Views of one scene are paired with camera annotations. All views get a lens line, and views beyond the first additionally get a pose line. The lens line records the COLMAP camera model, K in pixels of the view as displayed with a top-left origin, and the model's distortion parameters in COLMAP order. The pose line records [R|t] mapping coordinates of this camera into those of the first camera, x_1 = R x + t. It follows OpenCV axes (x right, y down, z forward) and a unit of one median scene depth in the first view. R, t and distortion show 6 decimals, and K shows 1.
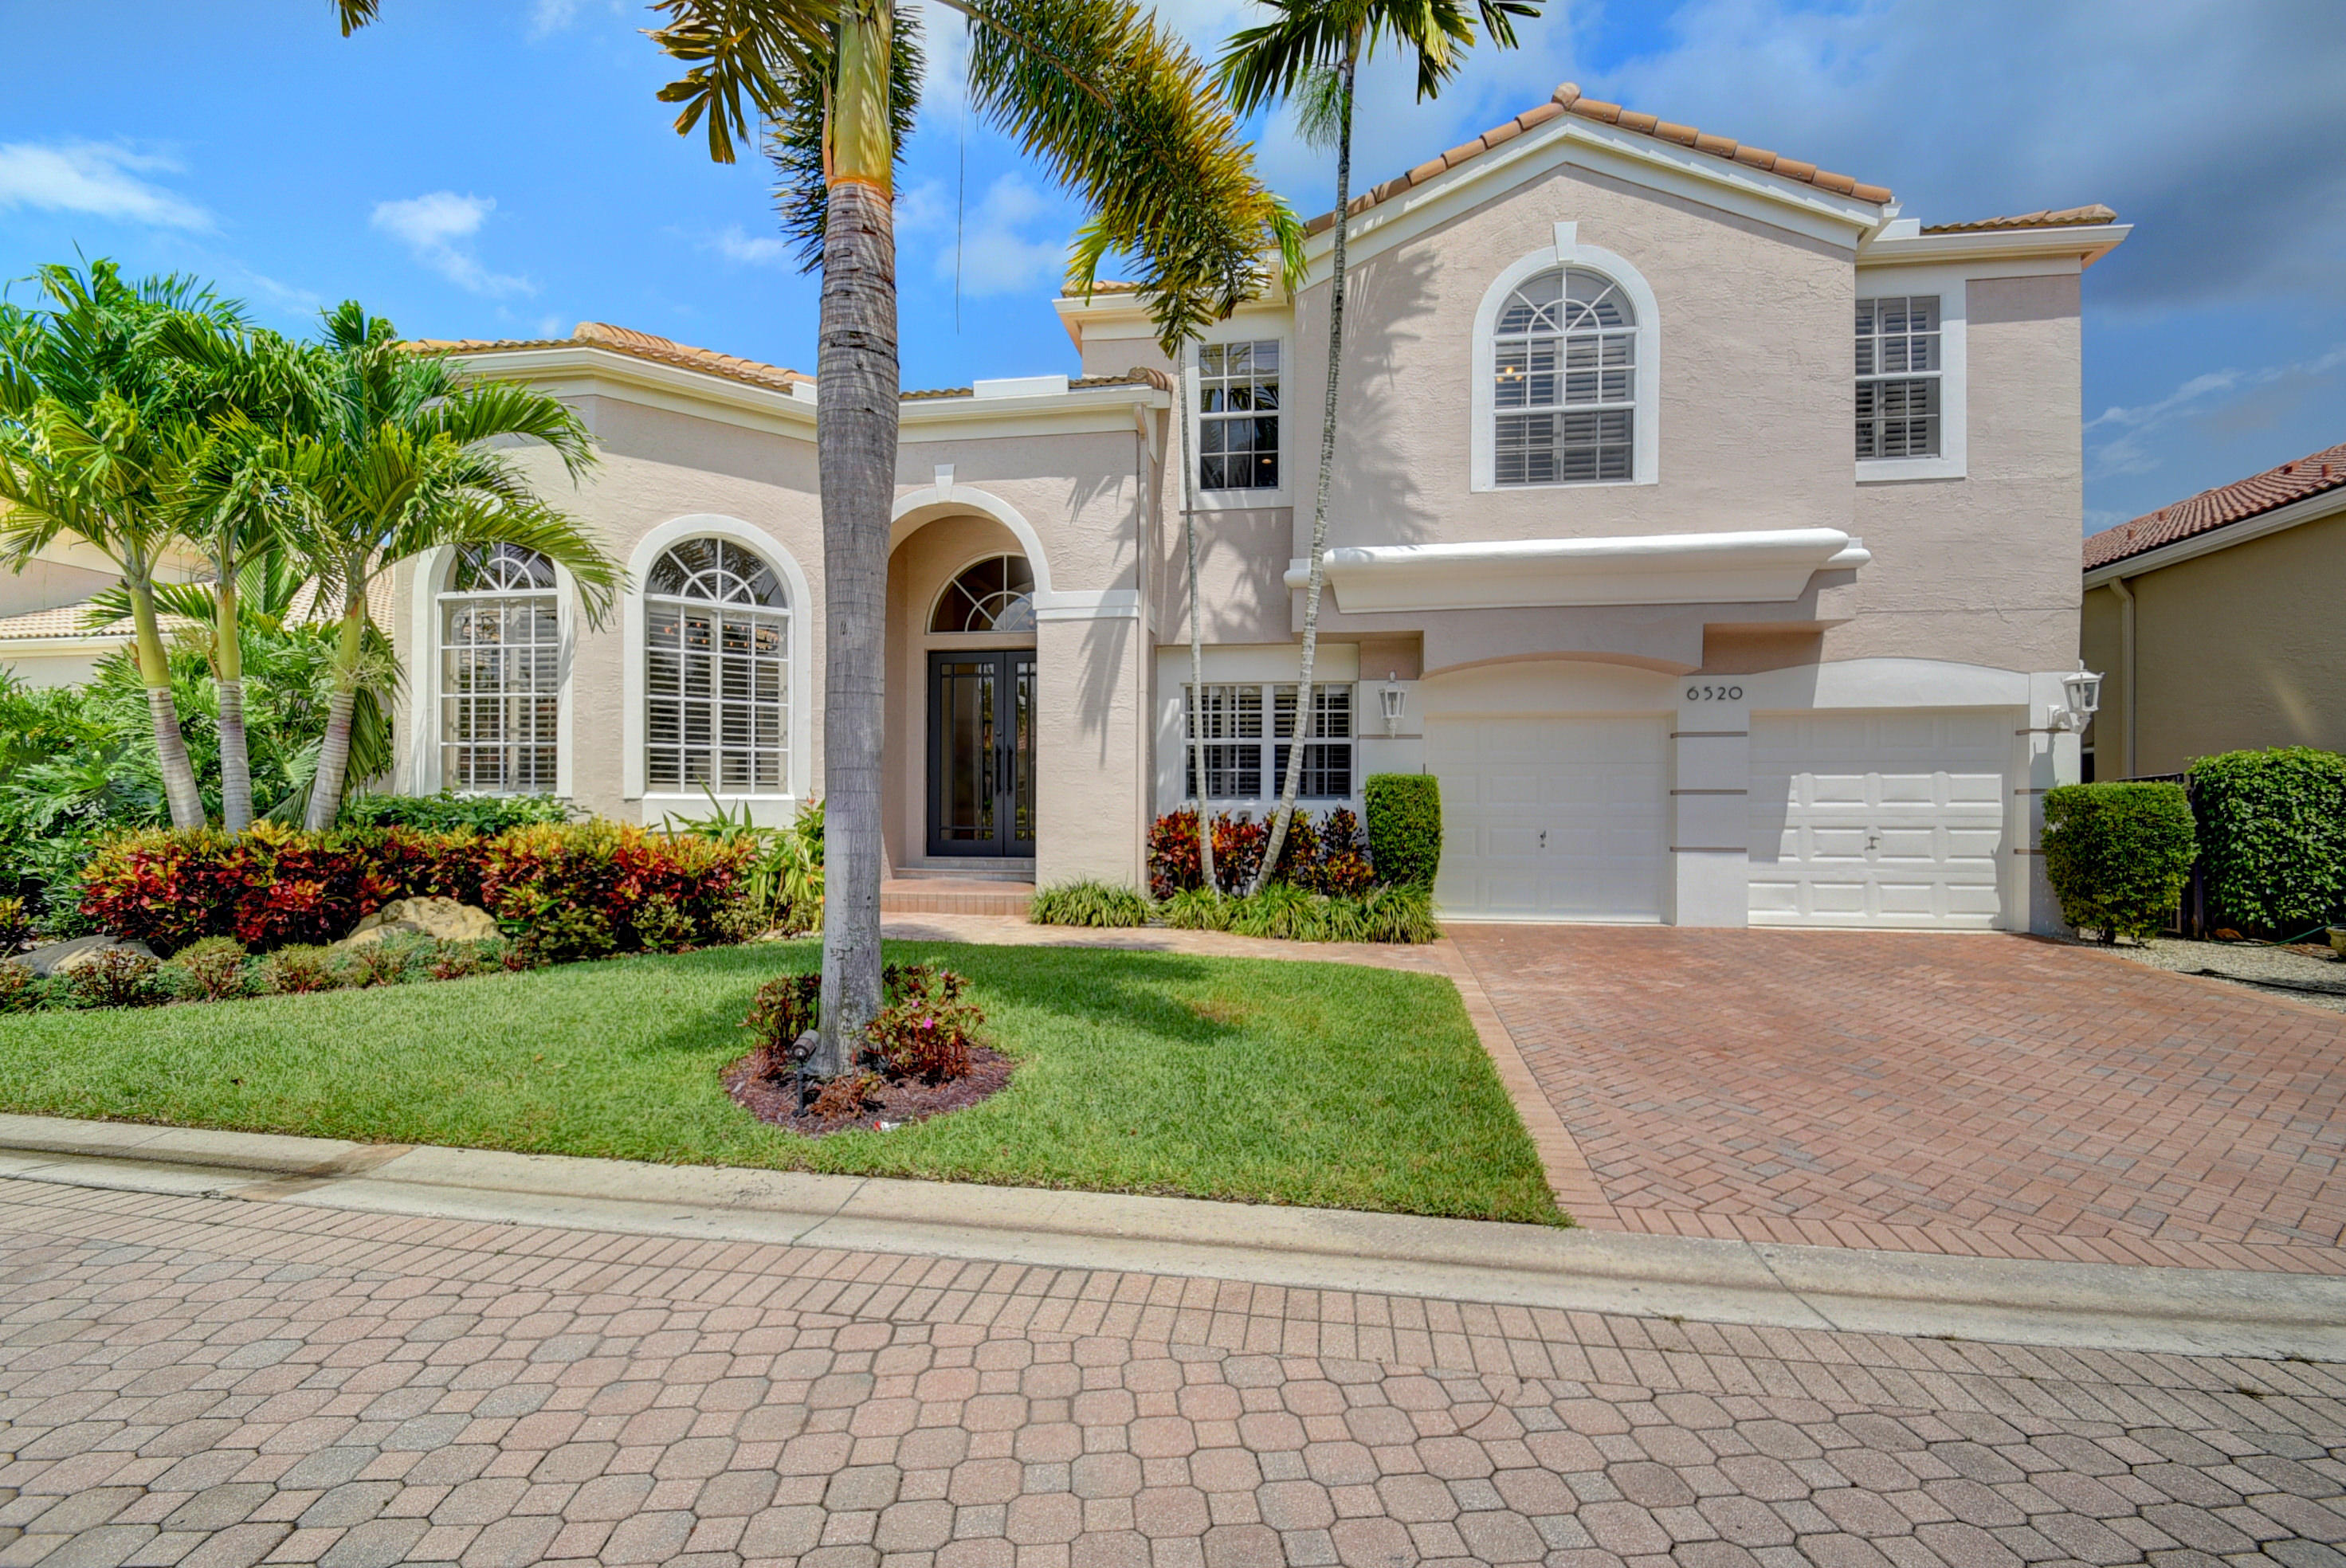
lens RADIAL K [[1029.9, 0, 1169.0], [0, 1029.9, 812.9], [0, 0, 1]] dist [0.012464, -0.015683]
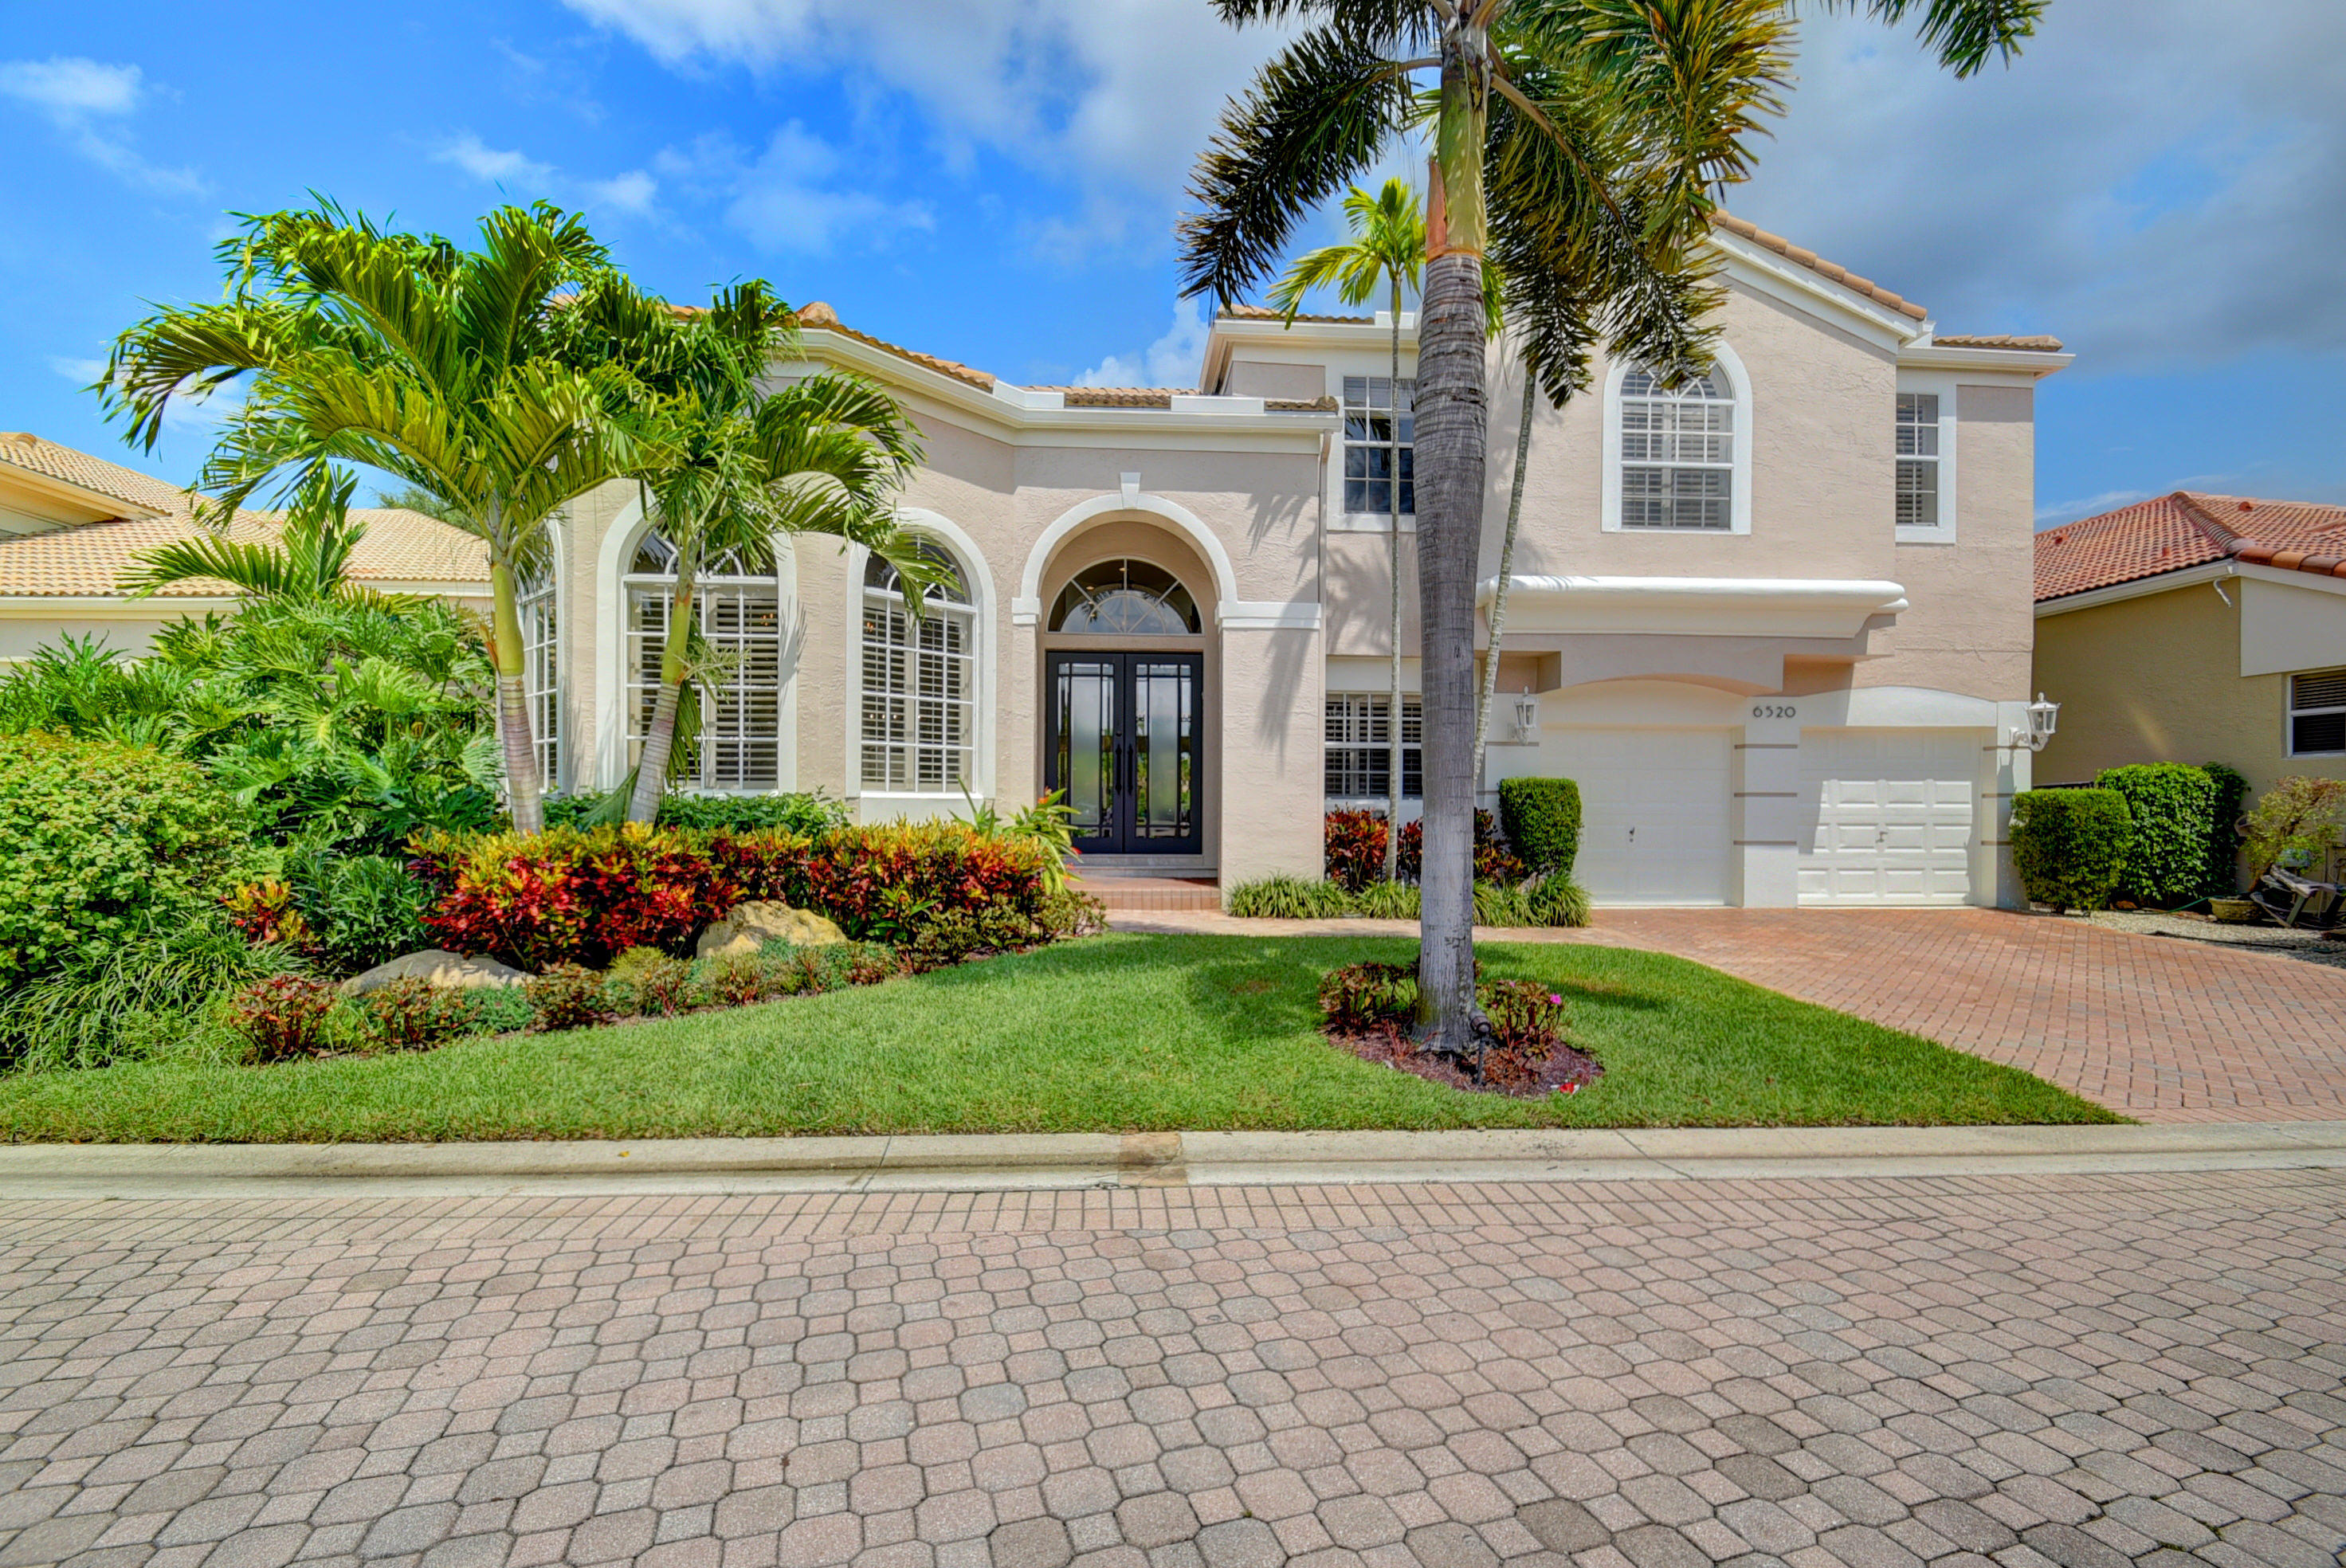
lens RADIAL K [[1029.9, 0, 1169.0], [0, 1029.9, 812.9], [0, 0, 1]] dist [0.012464, -0.015683]
pose [[0.975893, 0.000376, 0.218250, -0.435757], [-0.001754, 0.999980, 0.006122, -0.005299], [-0.218243, -0.006357, 0.975874, -0.013620]]
